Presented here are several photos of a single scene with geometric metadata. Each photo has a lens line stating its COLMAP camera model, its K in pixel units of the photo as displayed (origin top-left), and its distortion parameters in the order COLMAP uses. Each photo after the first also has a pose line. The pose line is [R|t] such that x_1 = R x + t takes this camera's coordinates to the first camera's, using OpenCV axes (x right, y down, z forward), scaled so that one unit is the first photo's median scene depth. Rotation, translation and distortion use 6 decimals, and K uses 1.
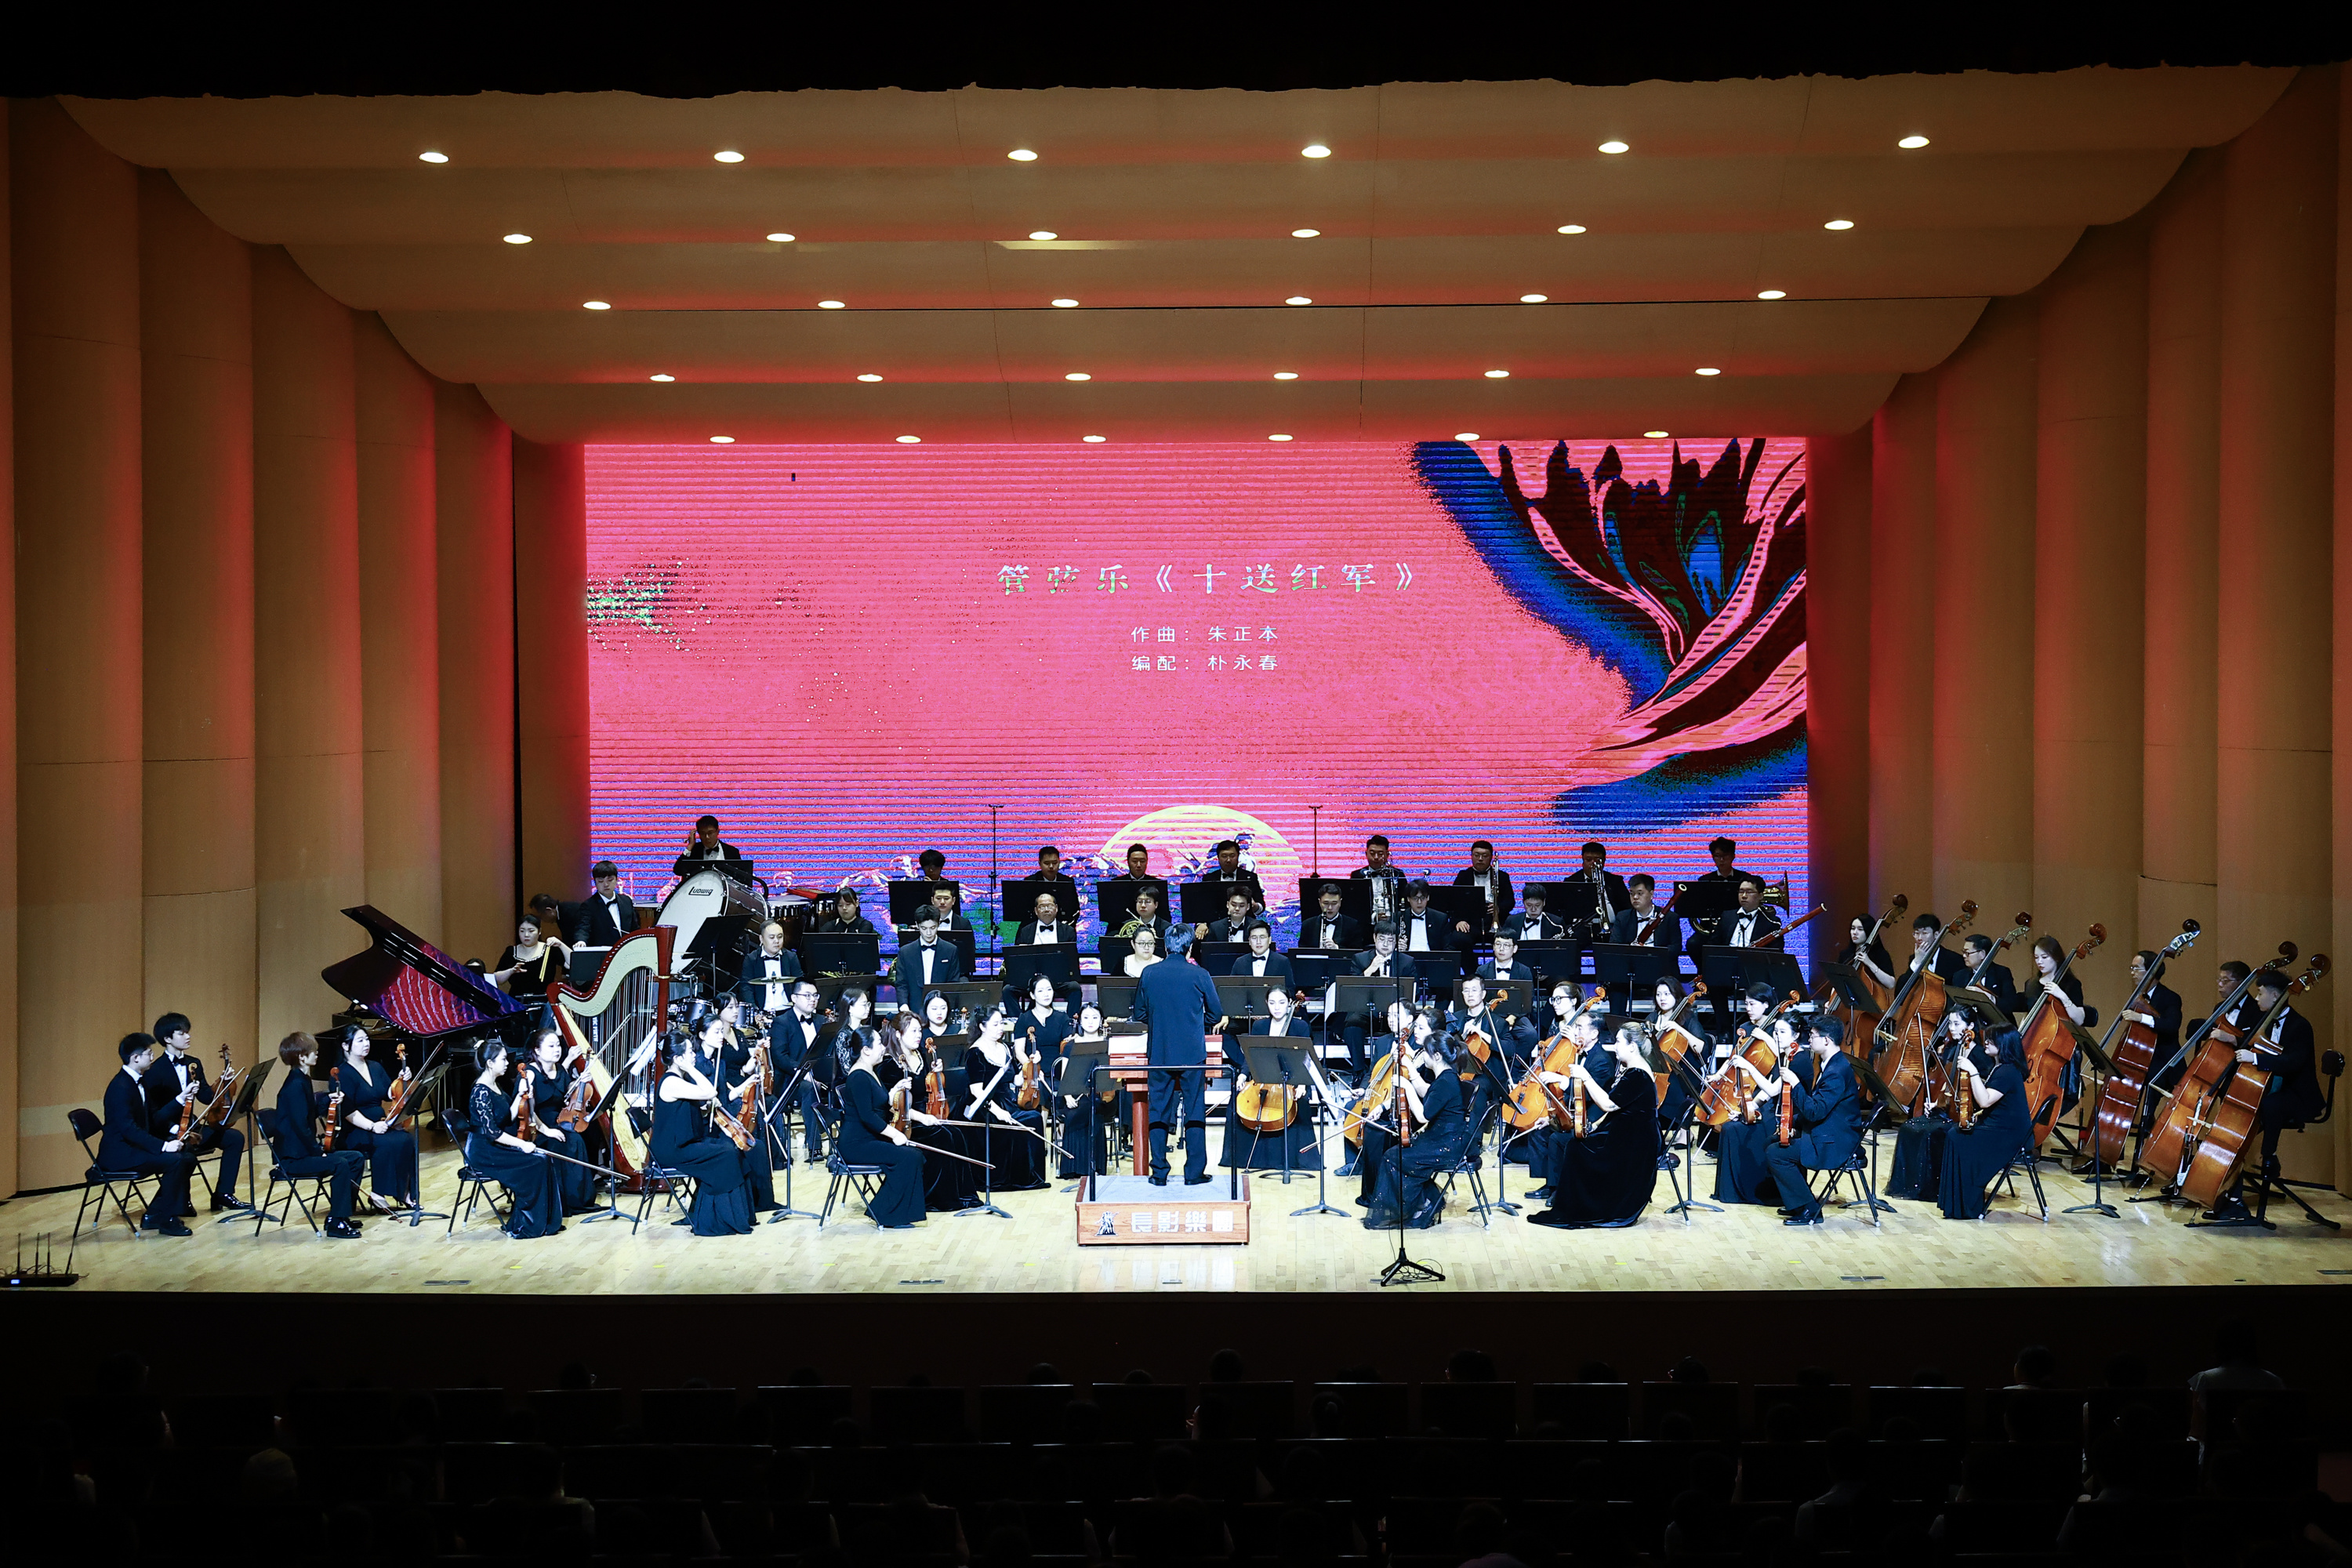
lens RADIAL K [[3990.5, 0, 1176.3], [0, 3990.5, 830.5], [0, 0, 1]] dist [0.276314, 0.010893]
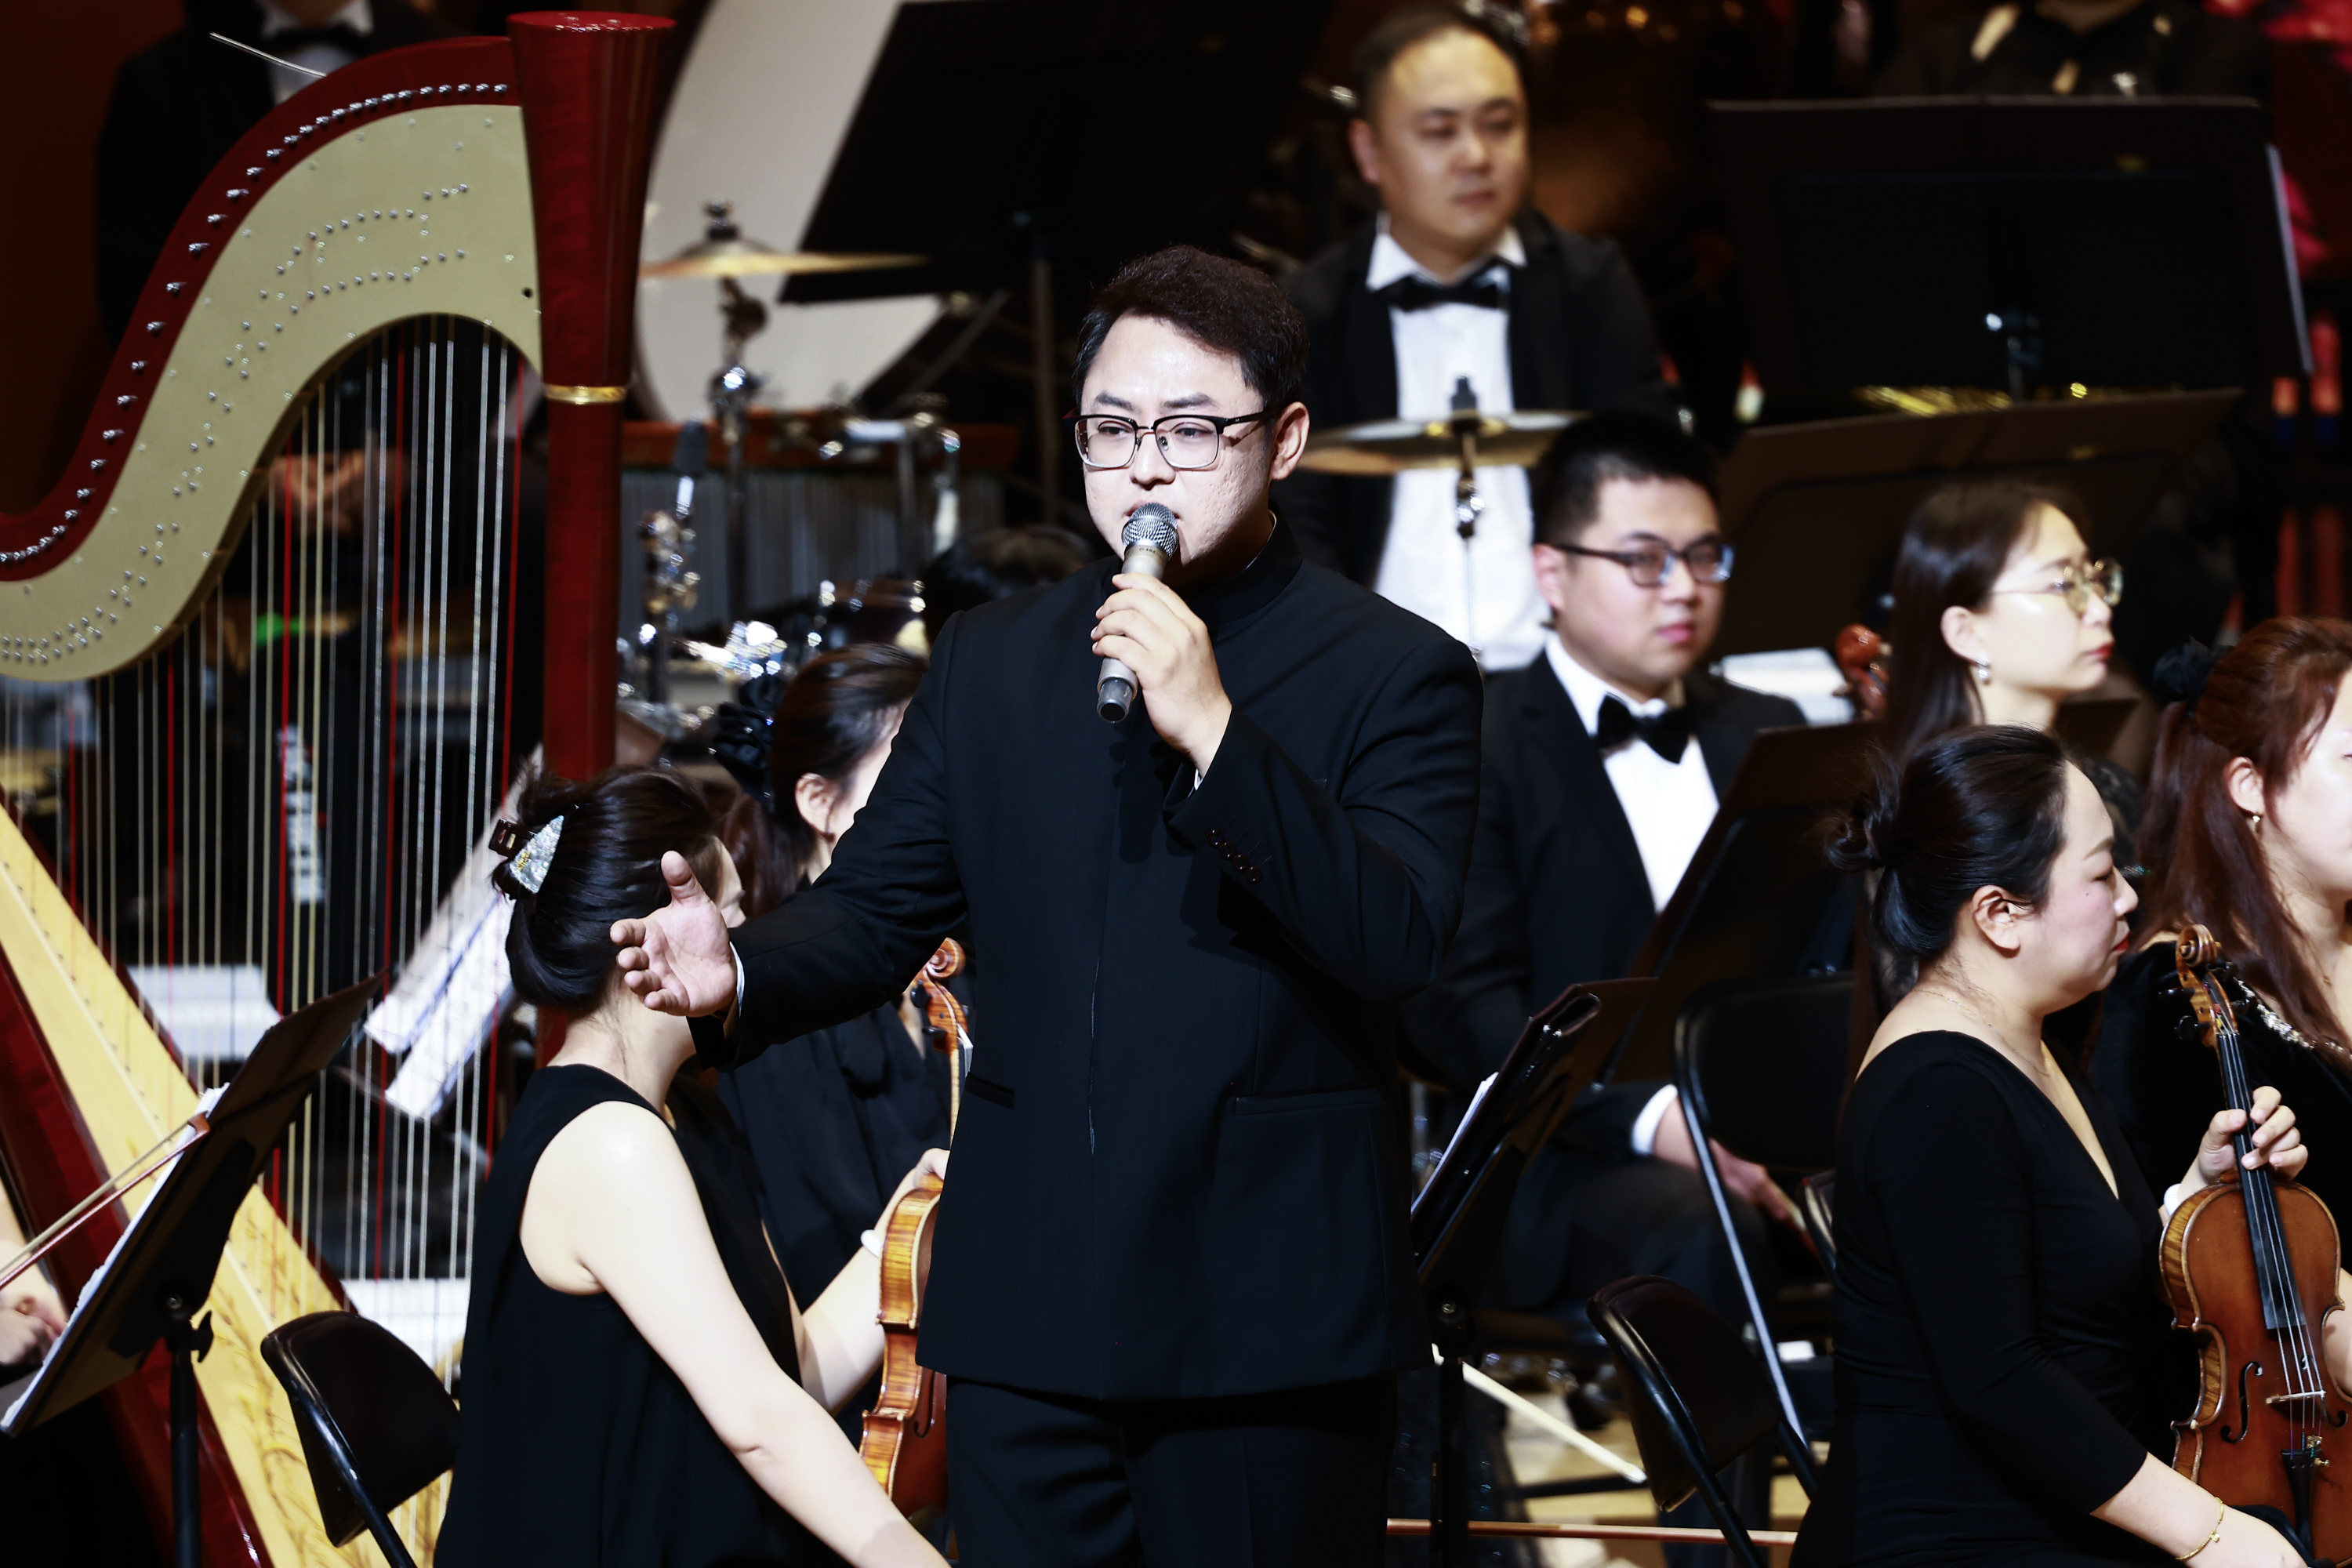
lens RADIAL K [[8739.9, 0, 1176.0], [0, 8739.9, 784.0], [0, 0, 1]] dist [1.462007, 0.090824]
pose [[0.994400, 0.005222, -0.105553, -0.067941], [0.002304, 0.997470, 0.071051, 0.026761], [0.105657, -0.070896, 0.991872, 0.642566]]
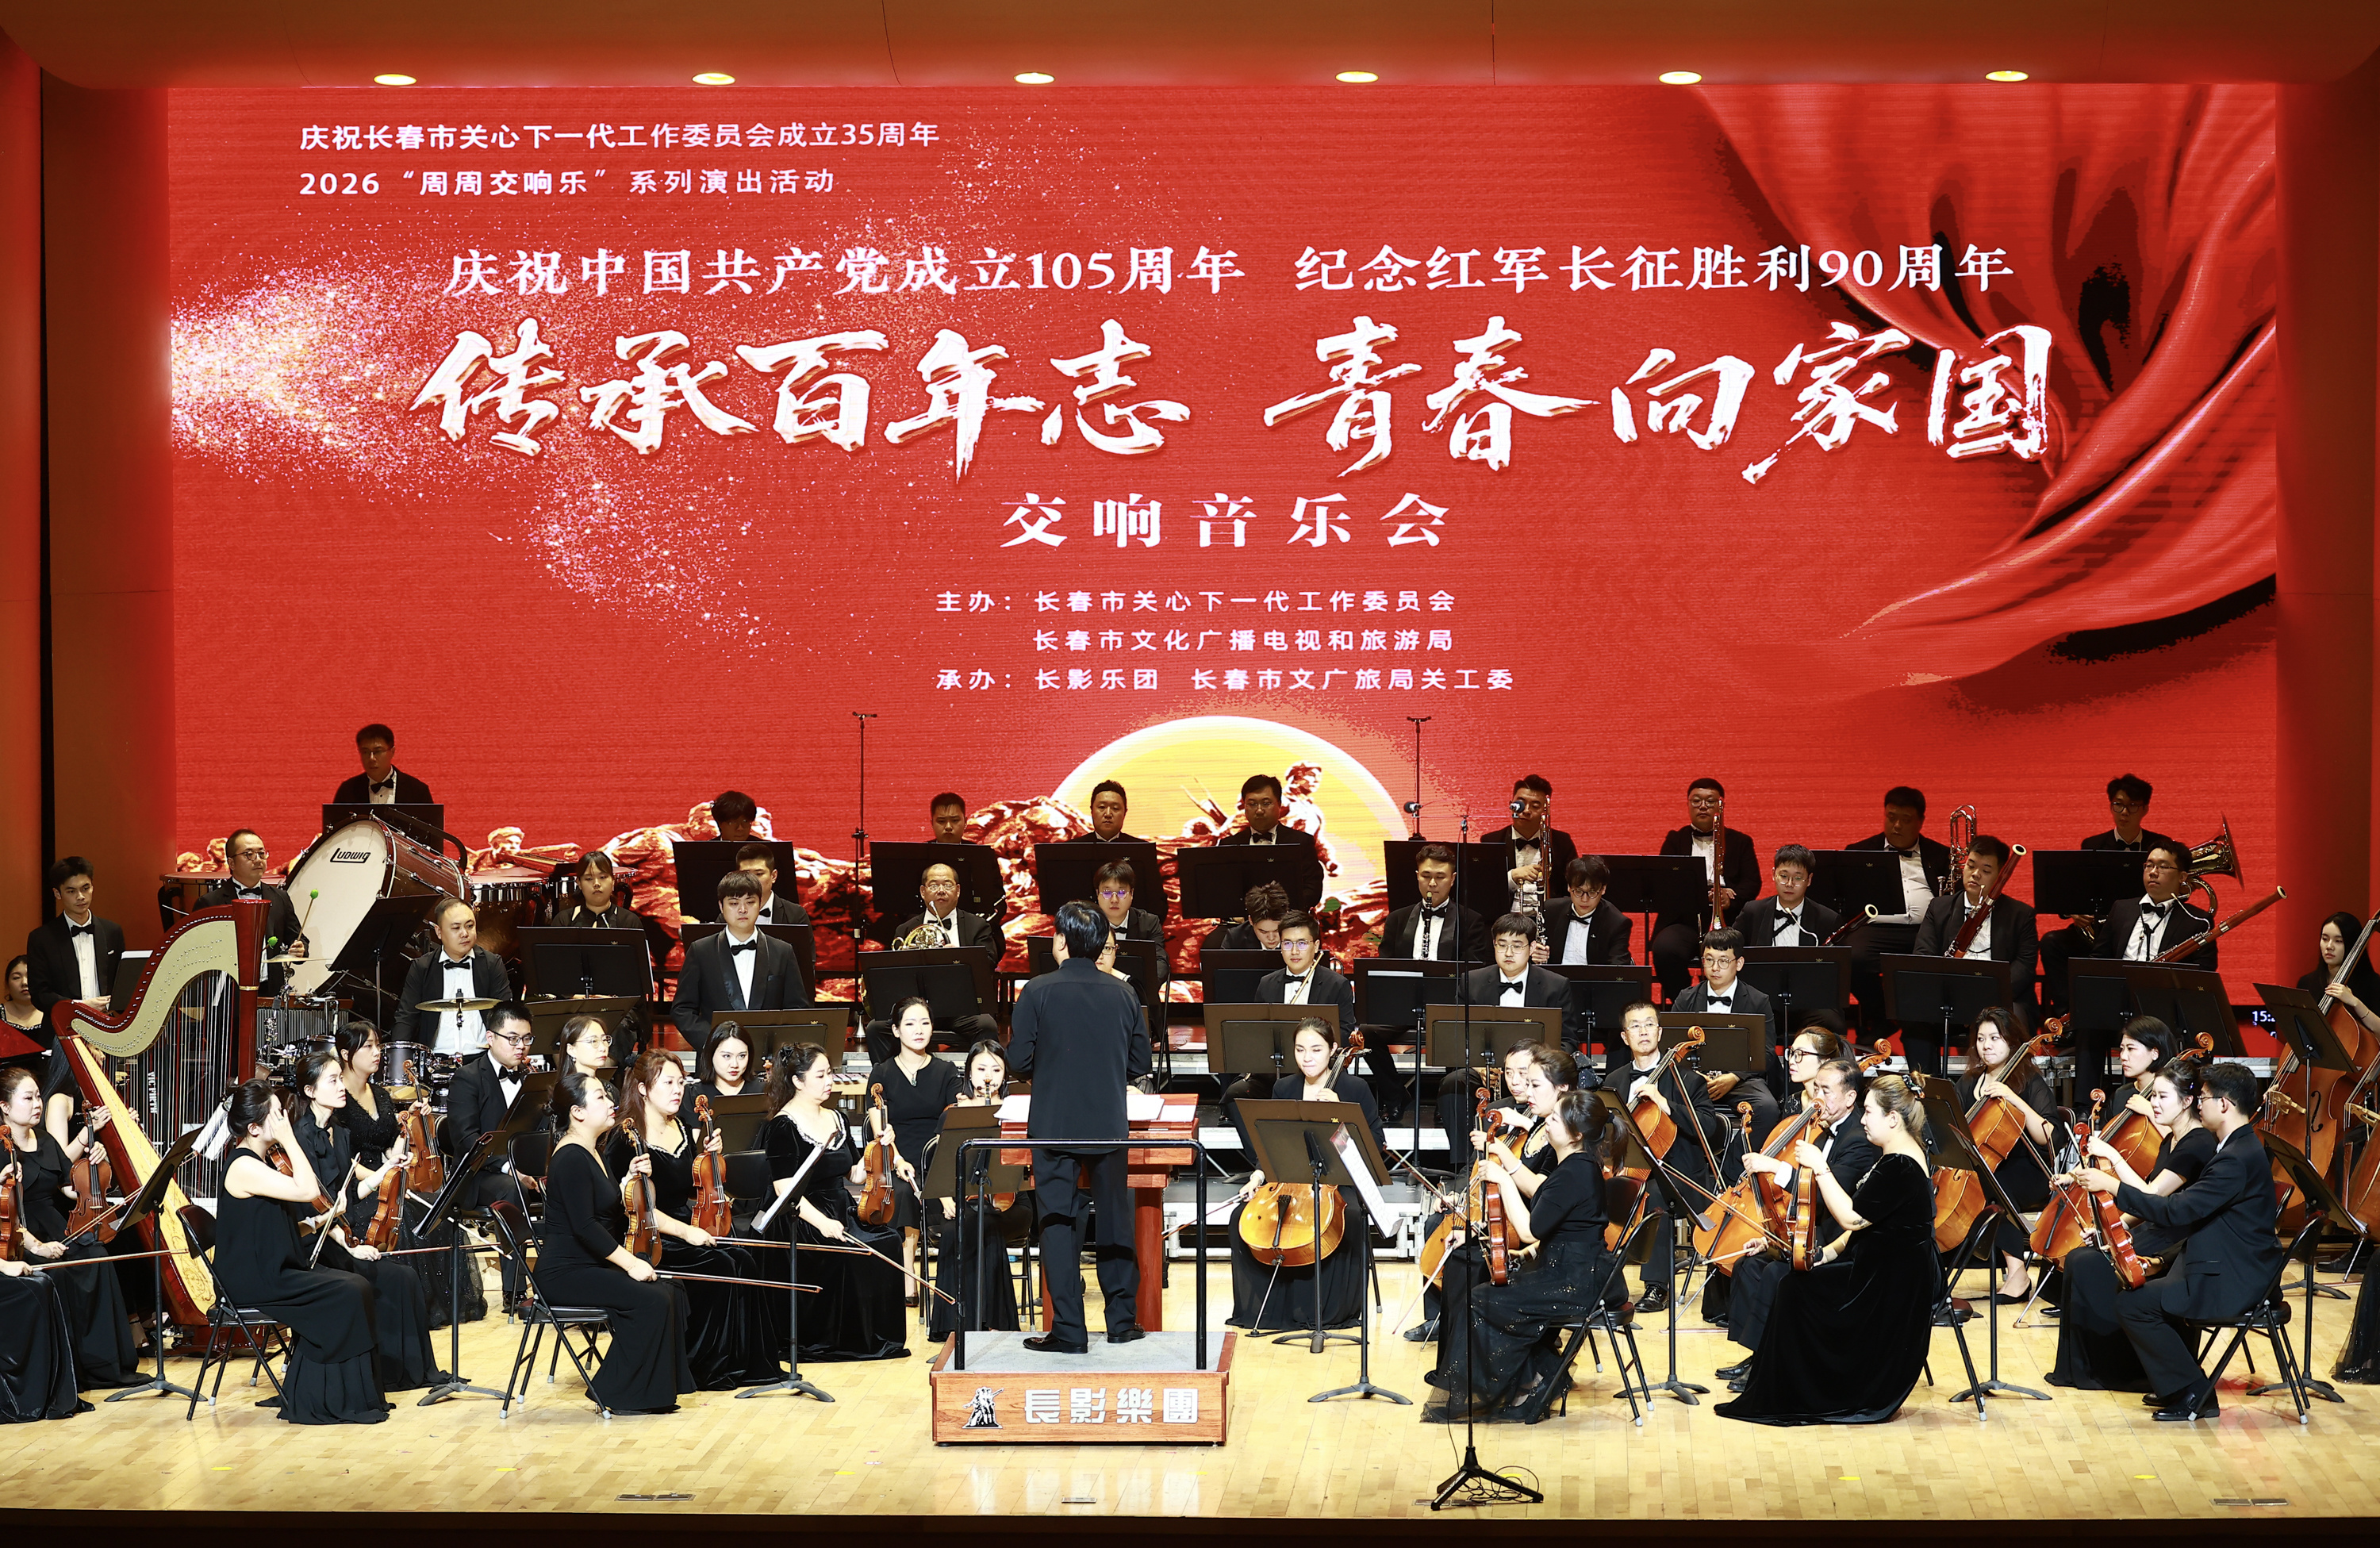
lens RADIAL K [[7130.0, 0, 1190.0], [0, 7130.0, 774.0], [0, 0, 1]] dist [0.078564, -0.434897]
pose [[0.999912, 0.005425, -0.012136, 0.022514], [-0.005431, 0.999985, -0.000424, 0.004437], [0.012133, 0.000490, 0.999926, -0.046247]]
